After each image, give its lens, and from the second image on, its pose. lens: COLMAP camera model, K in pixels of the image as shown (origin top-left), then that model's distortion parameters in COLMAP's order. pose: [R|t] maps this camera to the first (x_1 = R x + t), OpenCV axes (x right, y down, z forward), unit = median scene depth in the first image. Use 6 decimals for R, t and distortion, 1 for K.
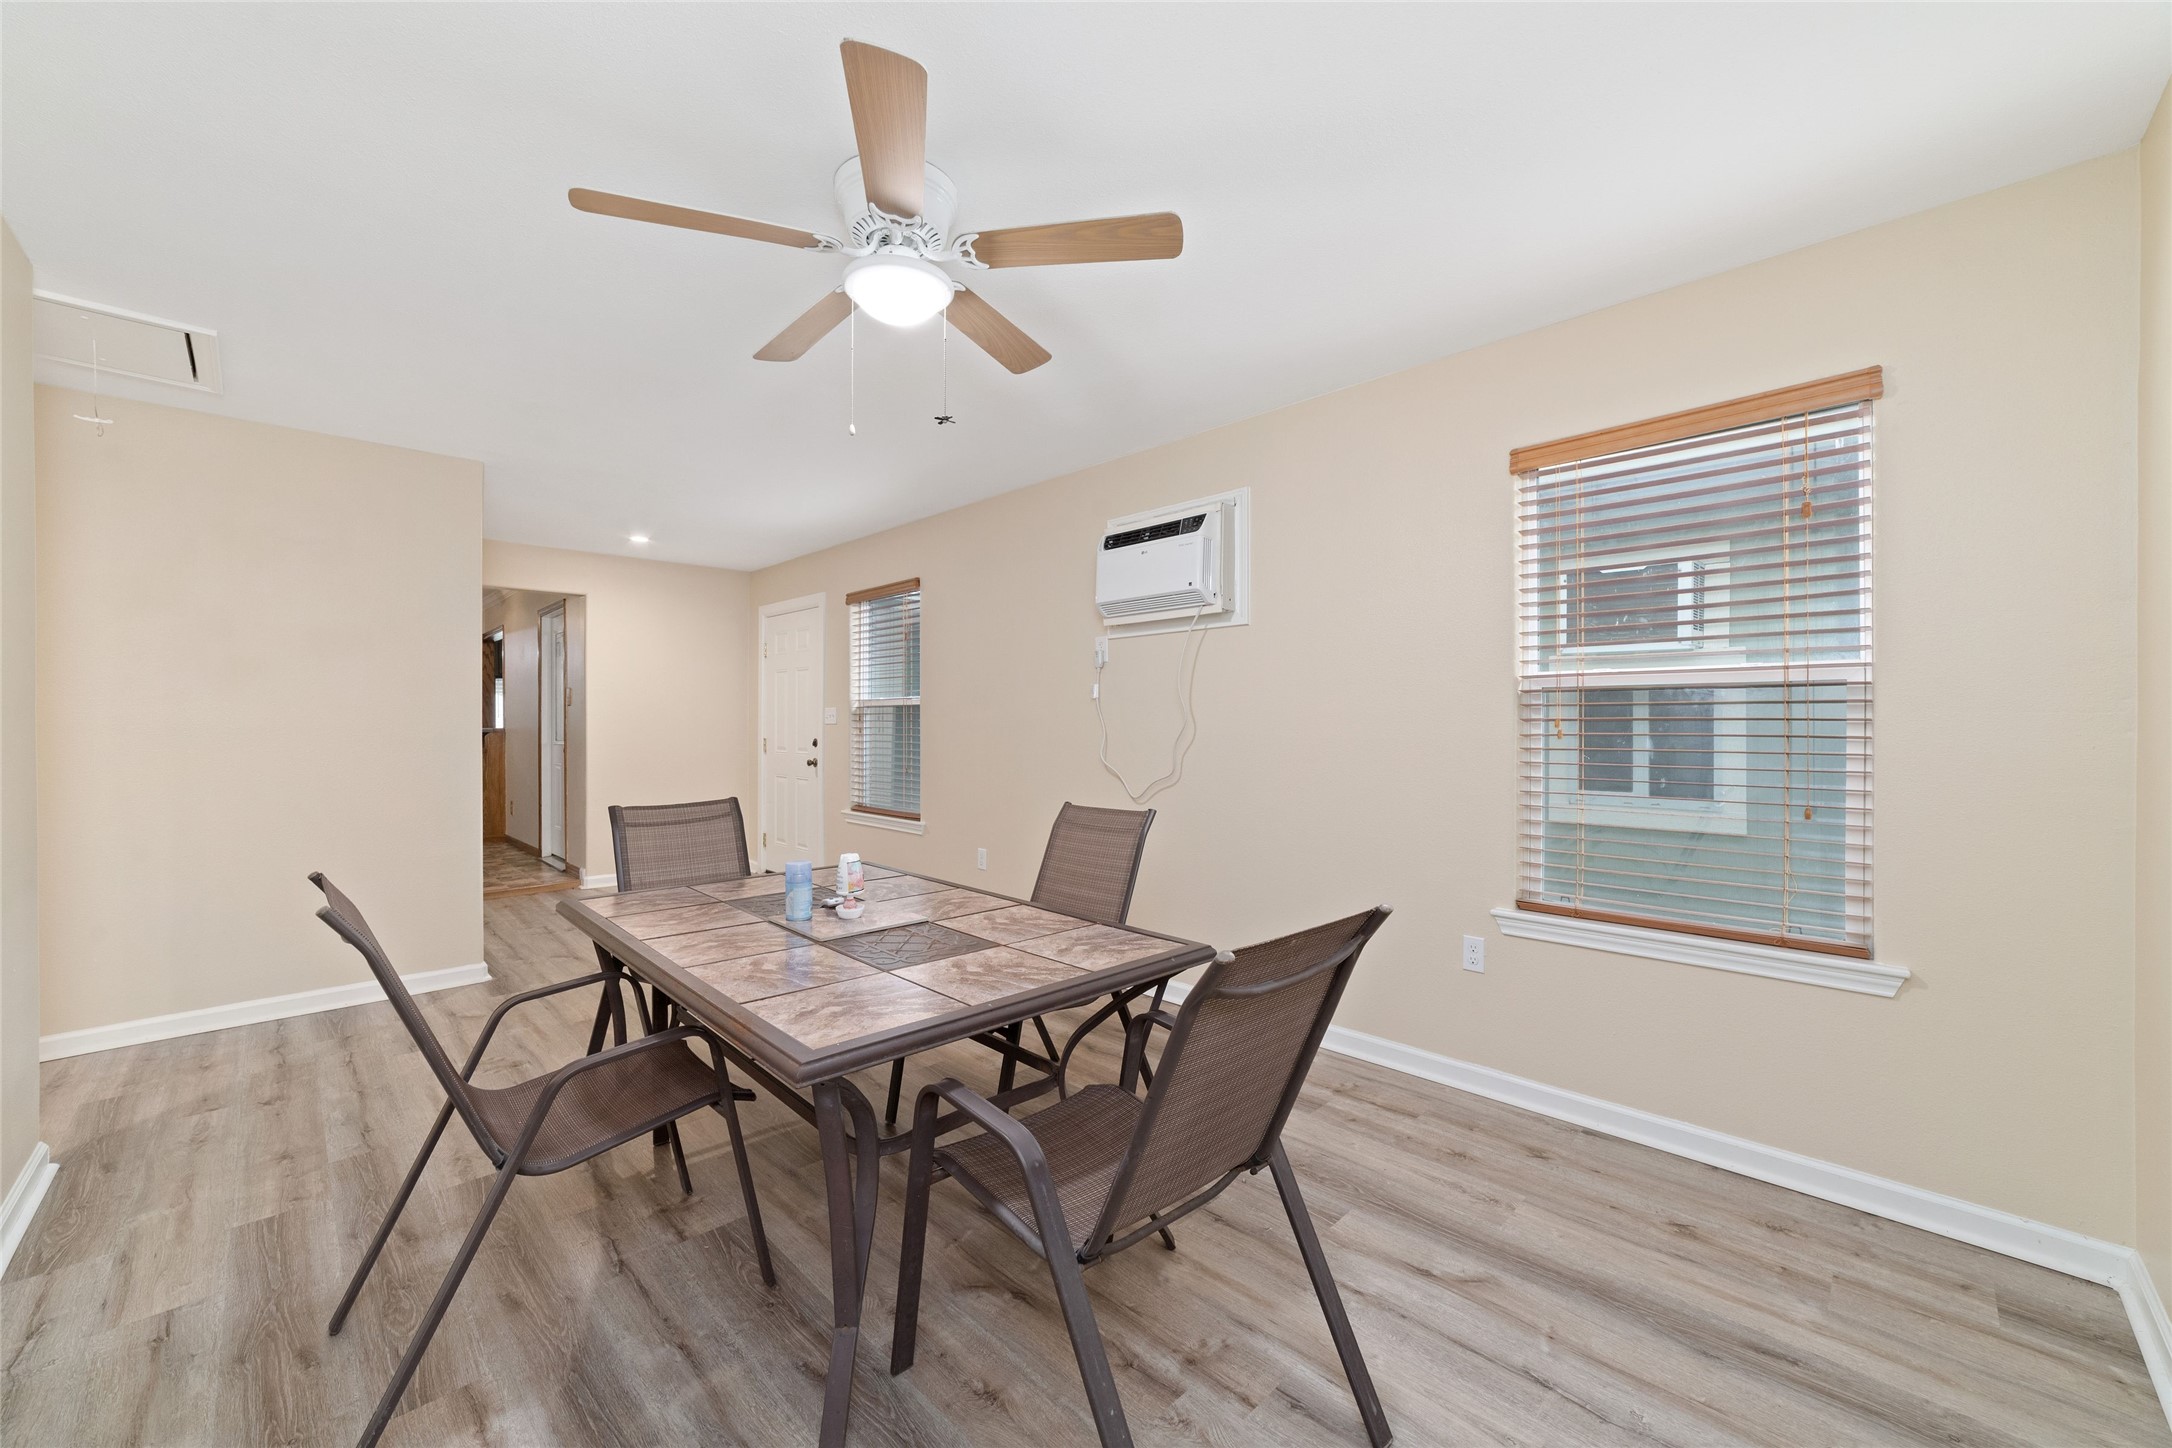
lens RADIAL K [[821.2, 0, 1083.0], [0, 821.2, 726.6], [0, 0, 1]] dist [0.002594, 0.000505]
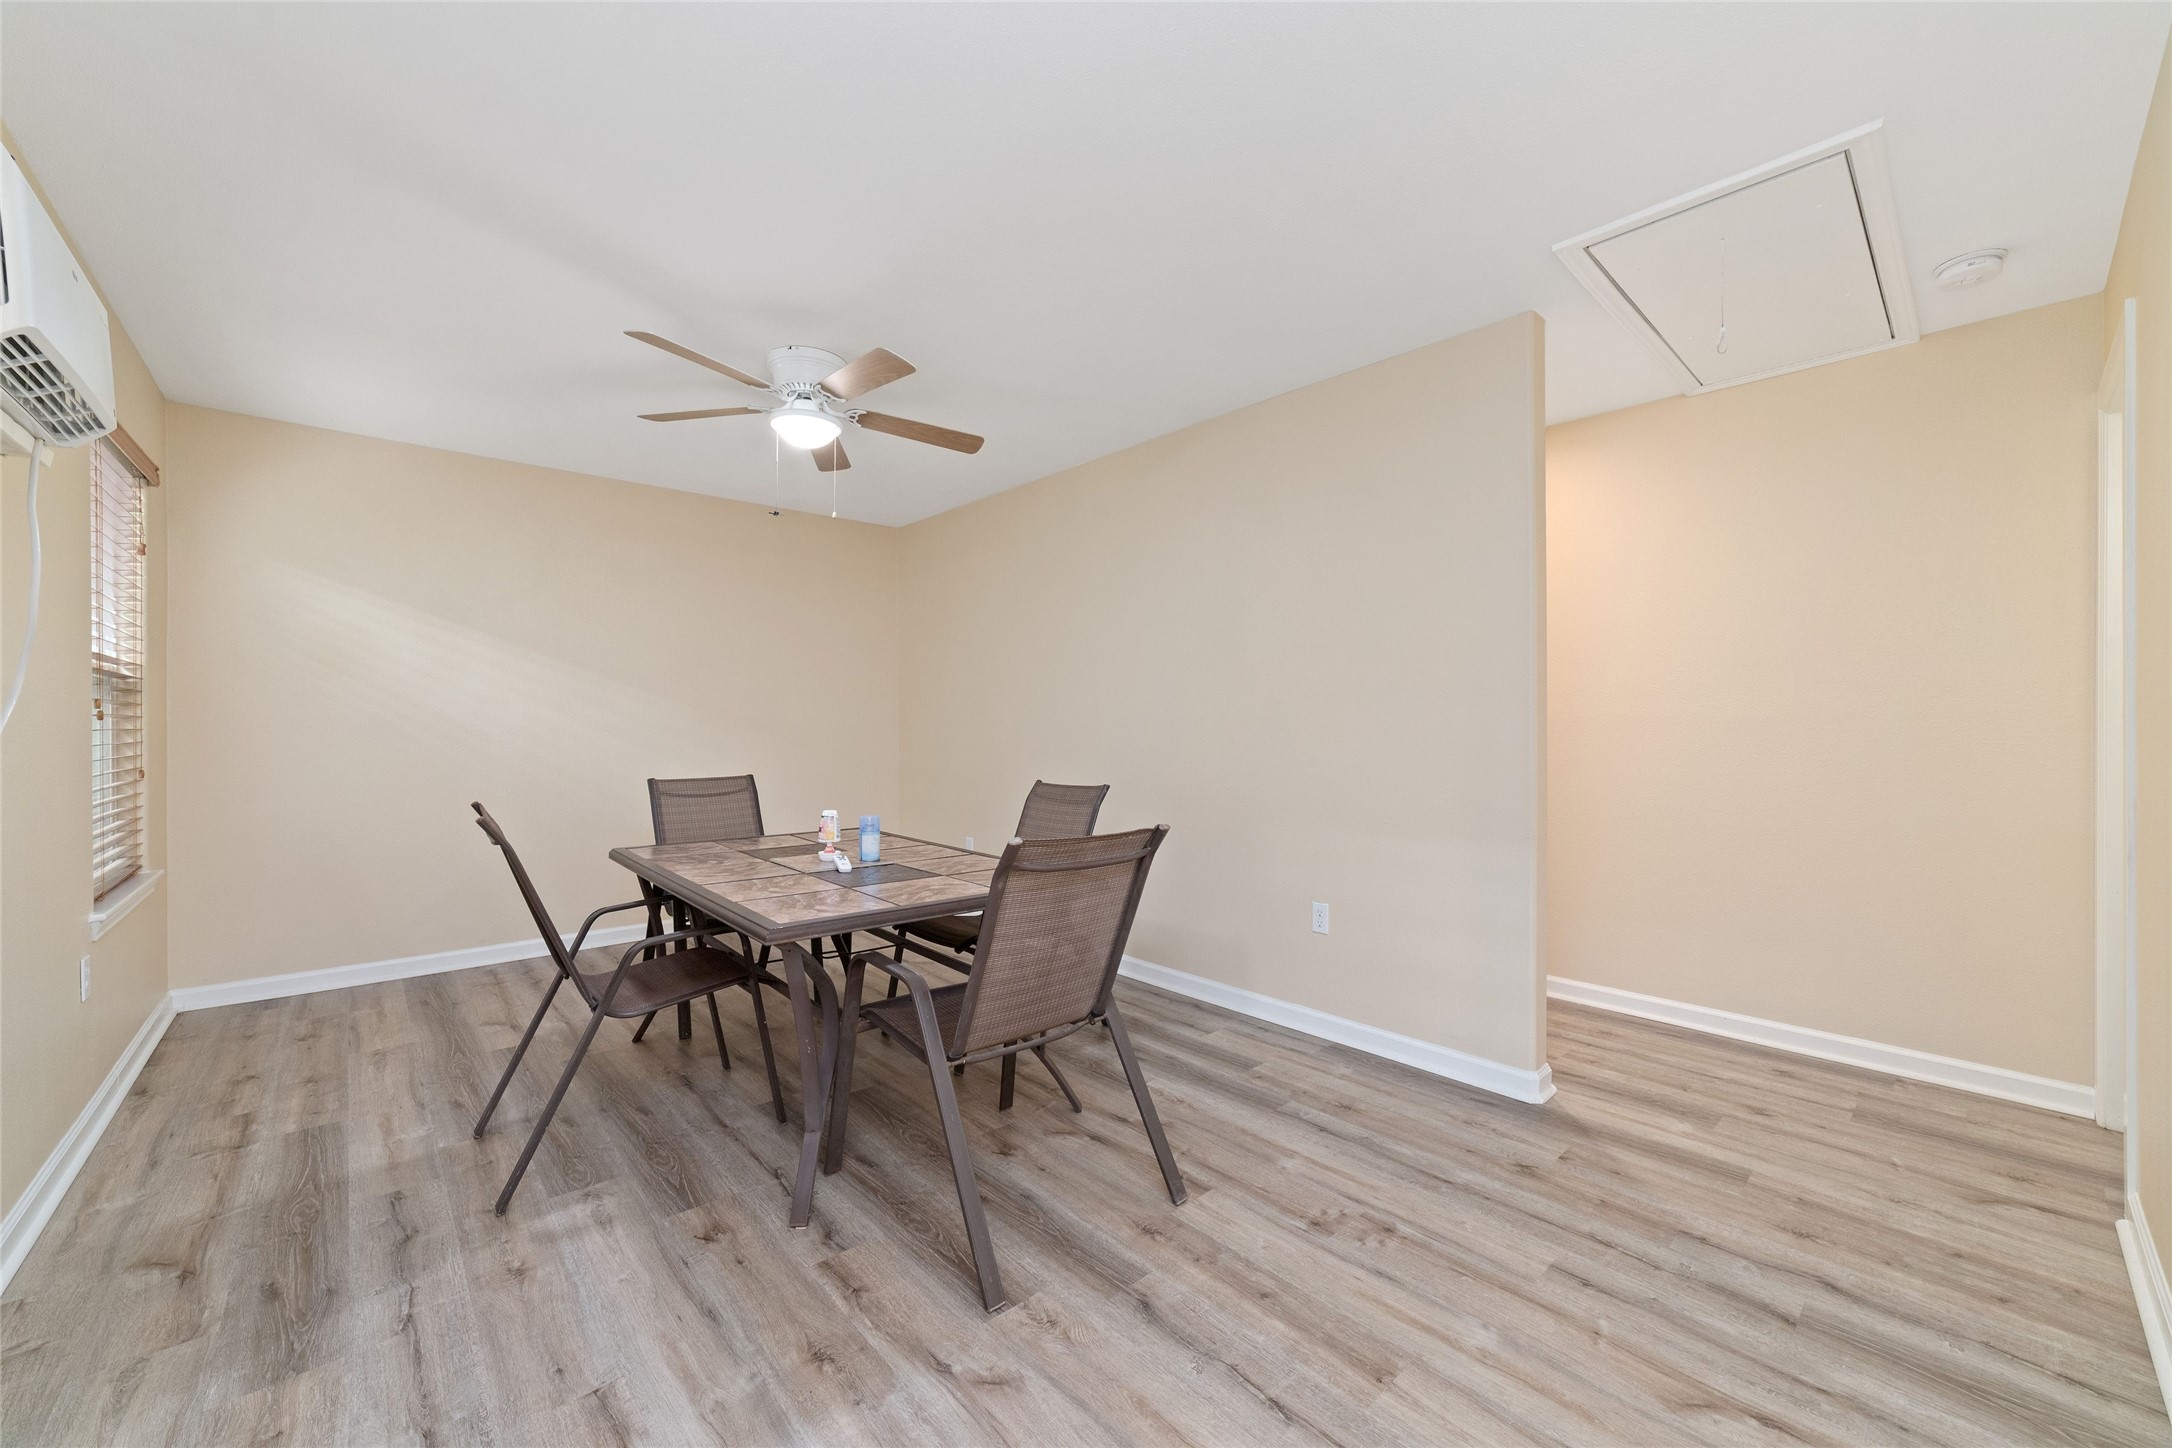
lens RADIAL K [[821.2, 0, 1090.0], [0, 821.2, 726.4], [0, 0, 1]] dist [0.002594, 0.000505]
pose [[-0.999062, 0.001290, 0.043275, -0.636276], [0.001235, 0.999998, -0.001304, 0.022870], [-0.043277, -0.001250, -0.999062, 1.954595]]
